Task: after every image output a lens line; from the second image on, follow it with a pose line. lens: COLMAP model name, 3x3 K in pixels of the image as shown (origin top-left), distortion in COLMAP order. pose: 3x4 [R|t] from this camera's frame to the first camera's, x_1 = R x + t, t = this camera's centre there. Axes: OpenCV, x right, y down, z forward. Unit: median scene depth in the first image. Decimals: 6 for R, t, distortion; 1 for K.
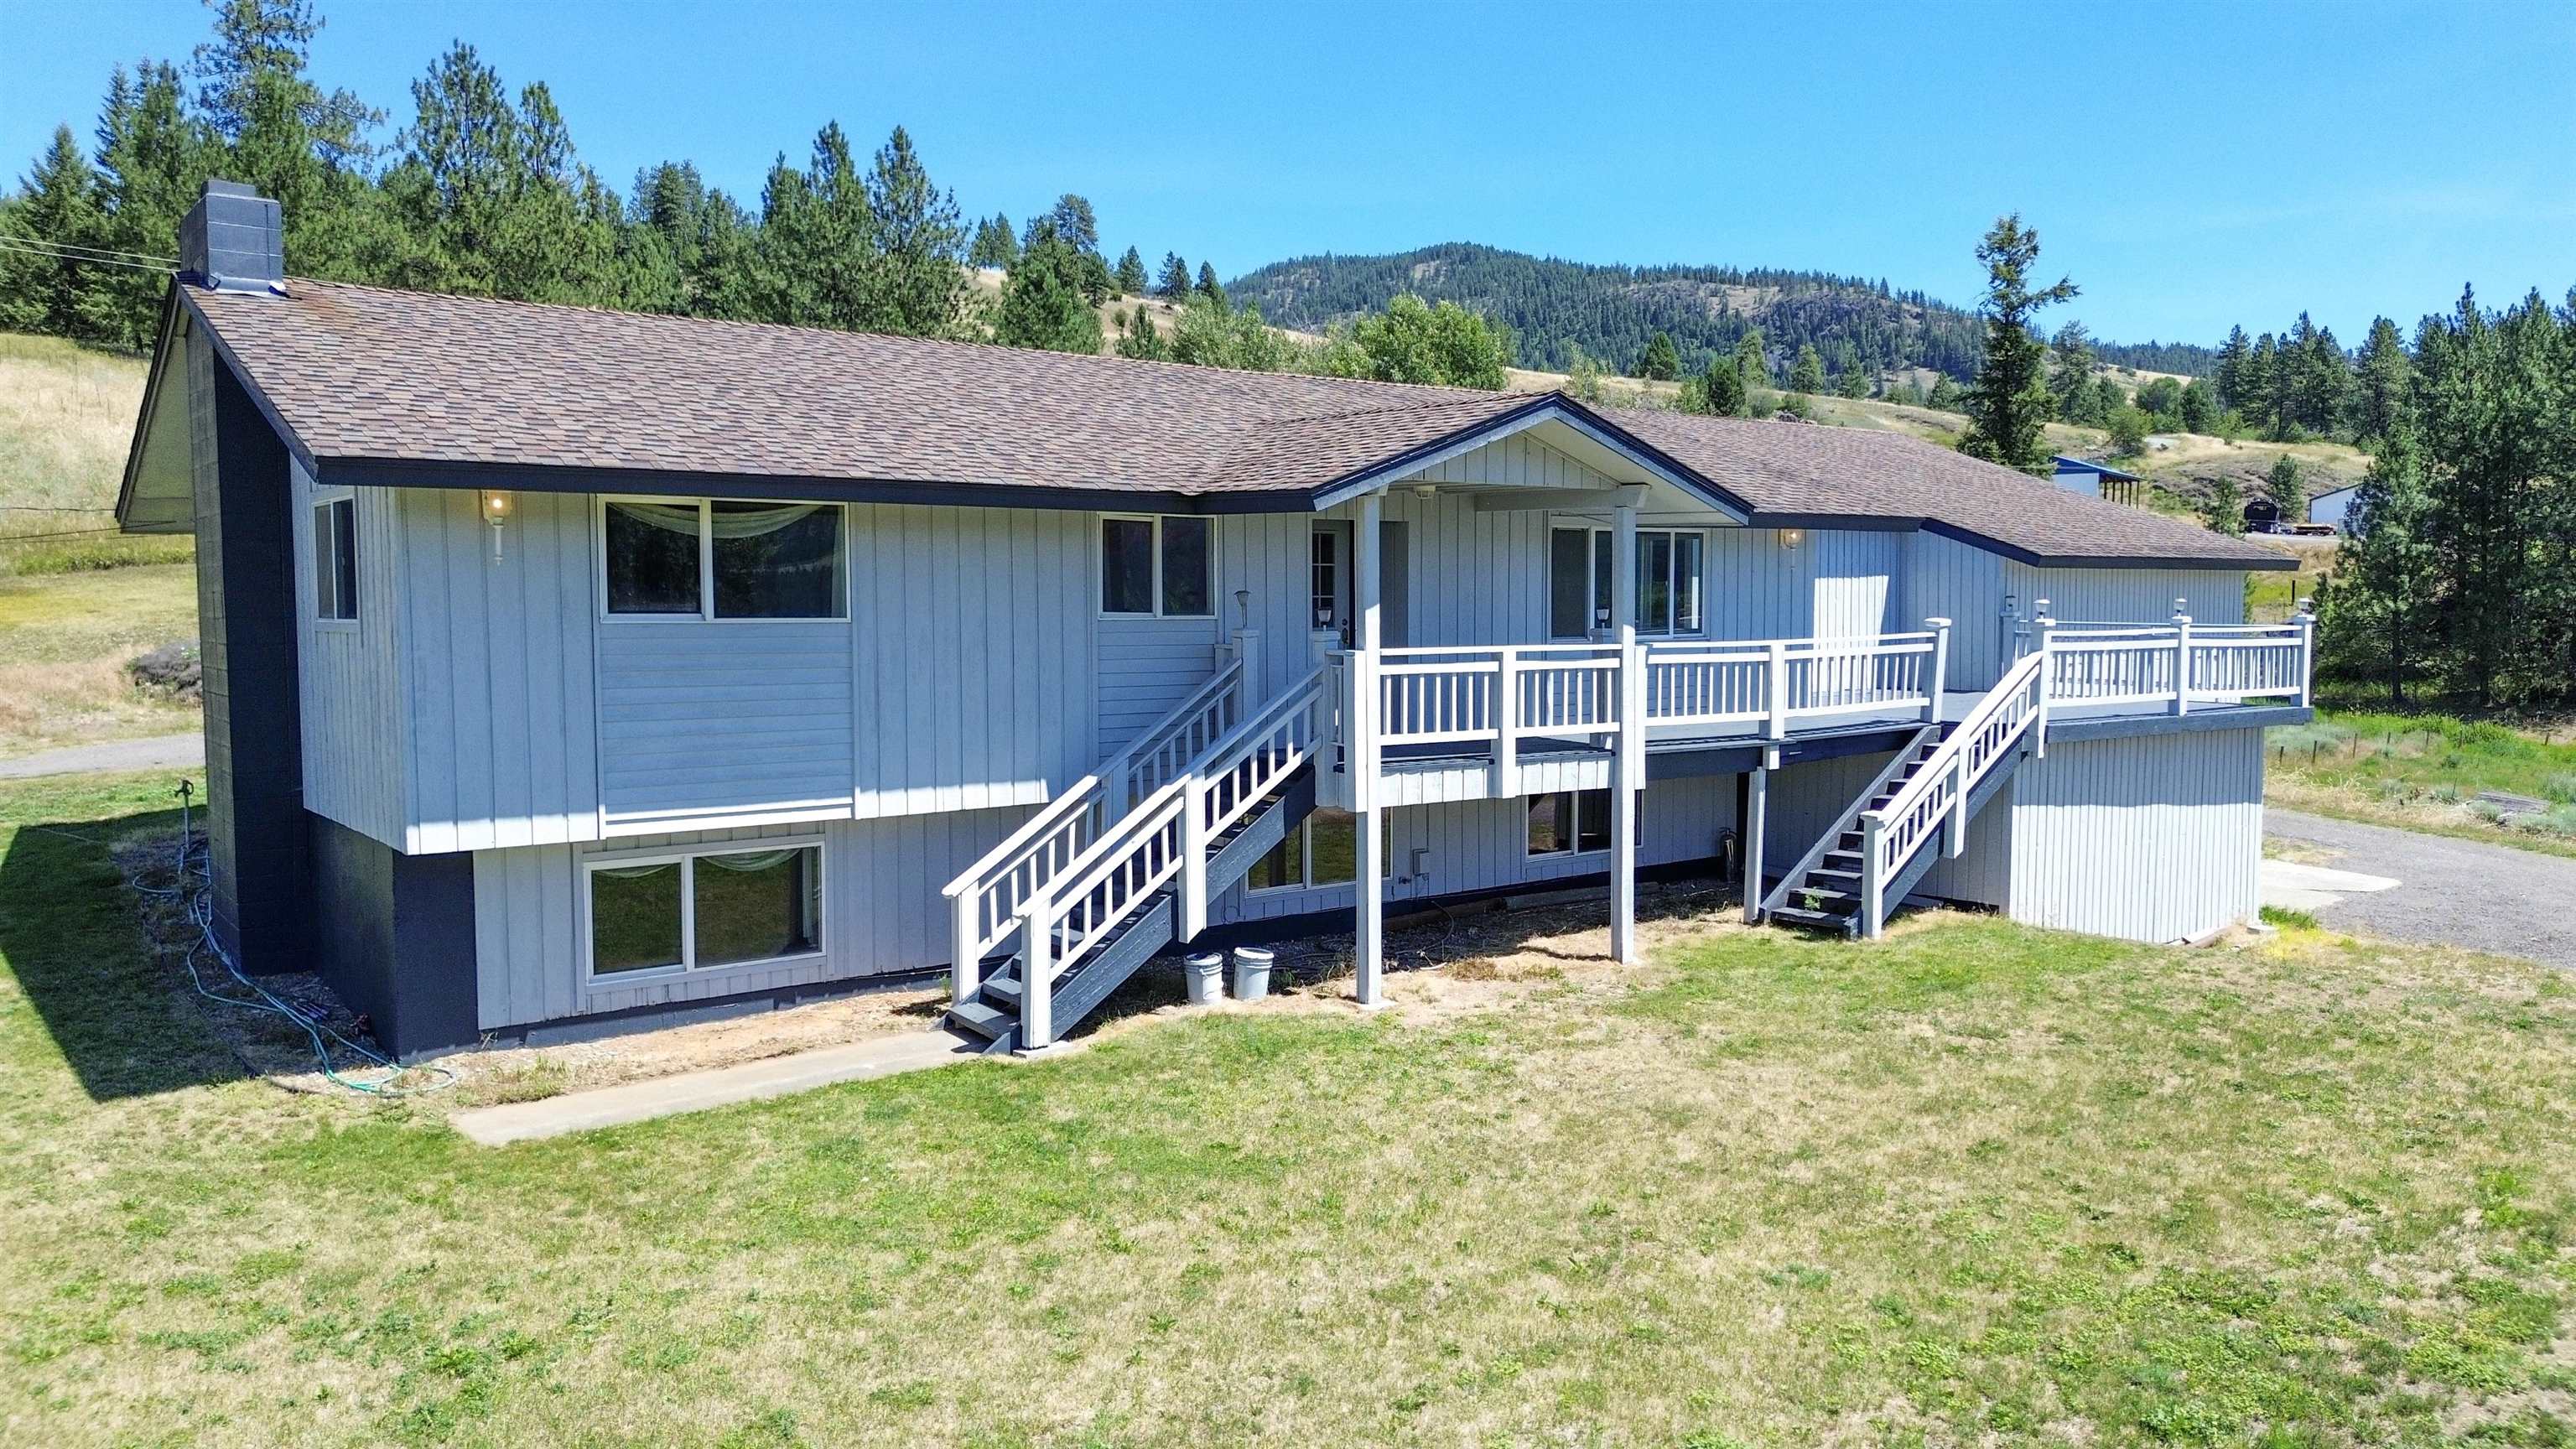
lens RADIAL K [[1825.8, 0, 1287.5], [0, 1825.8, 732.0], [0, 0, 1]] dist [0.045699, -0.036807]
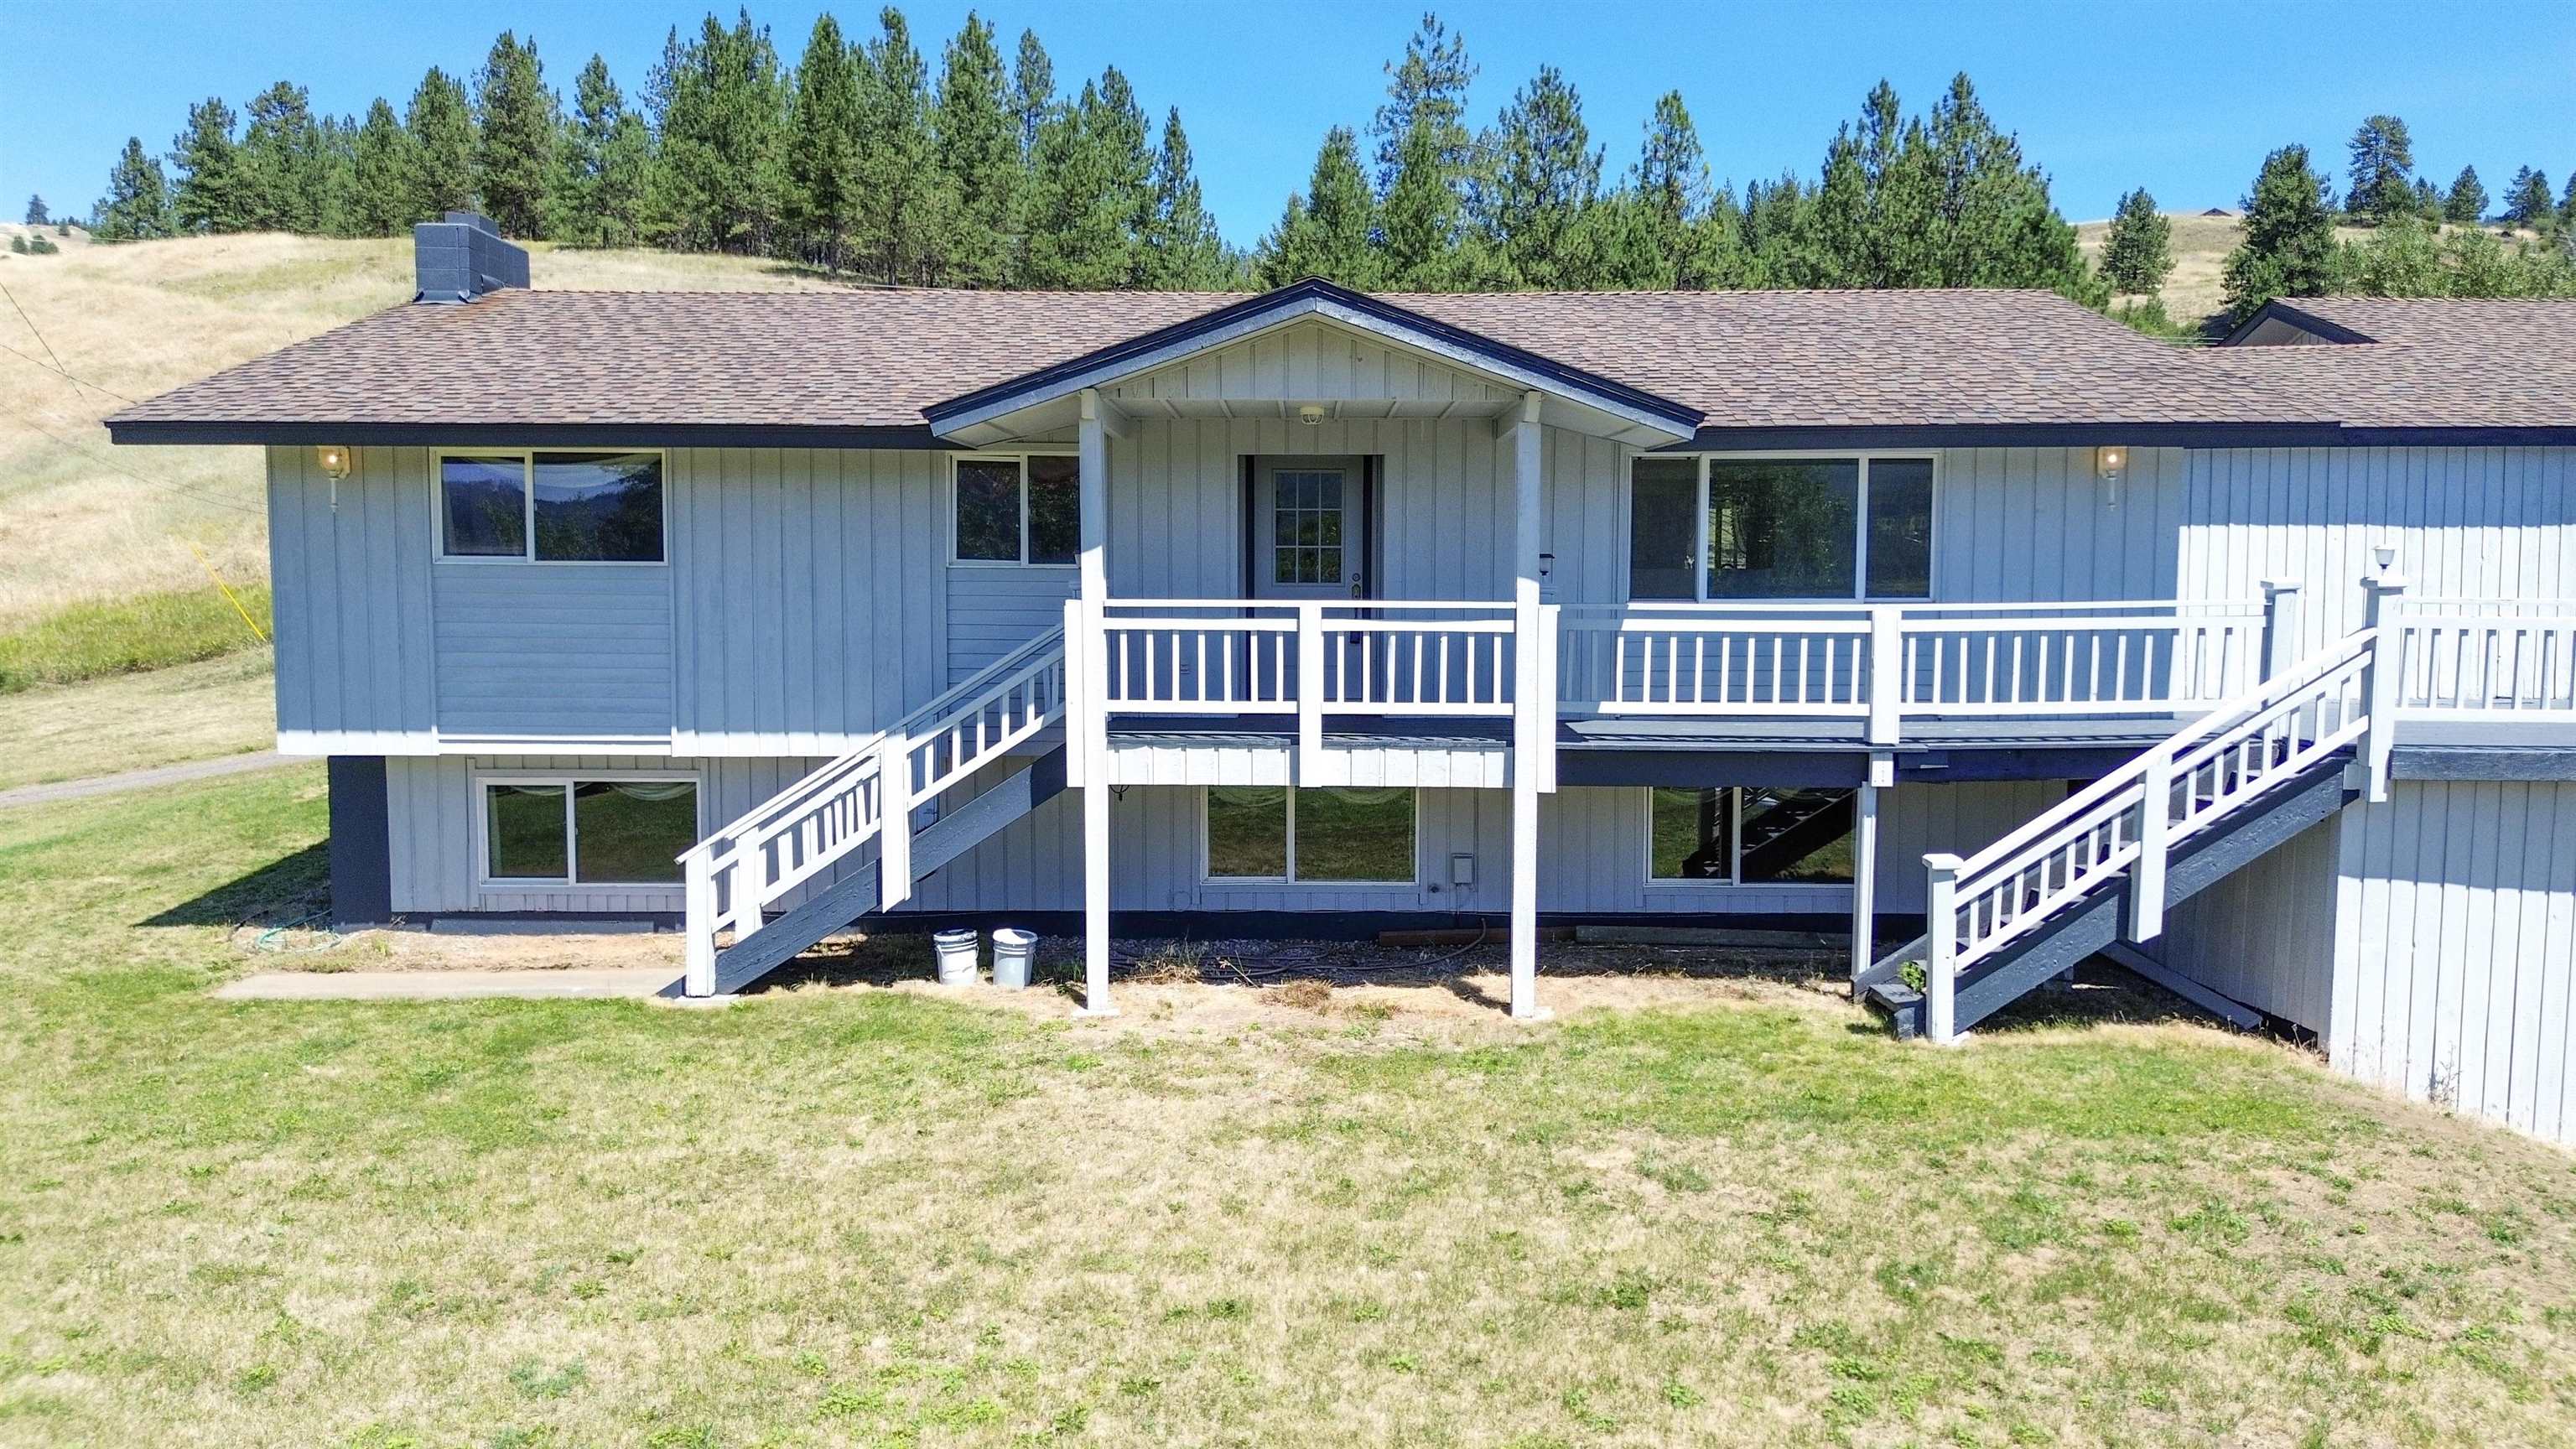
lens RADIAL K [[1825.8, 0, 1287.6], [0, 1825.8, 729.4], [0, 0, 1]] dist [0.045699, -0.036807]
pose [[0.790694, 0.052100, -0.609991, 0.639337], [-0.049899, 0.998542, 0.020605, -0.006116], [0.610175, 0.014145, 0.792140, 0.367934]]
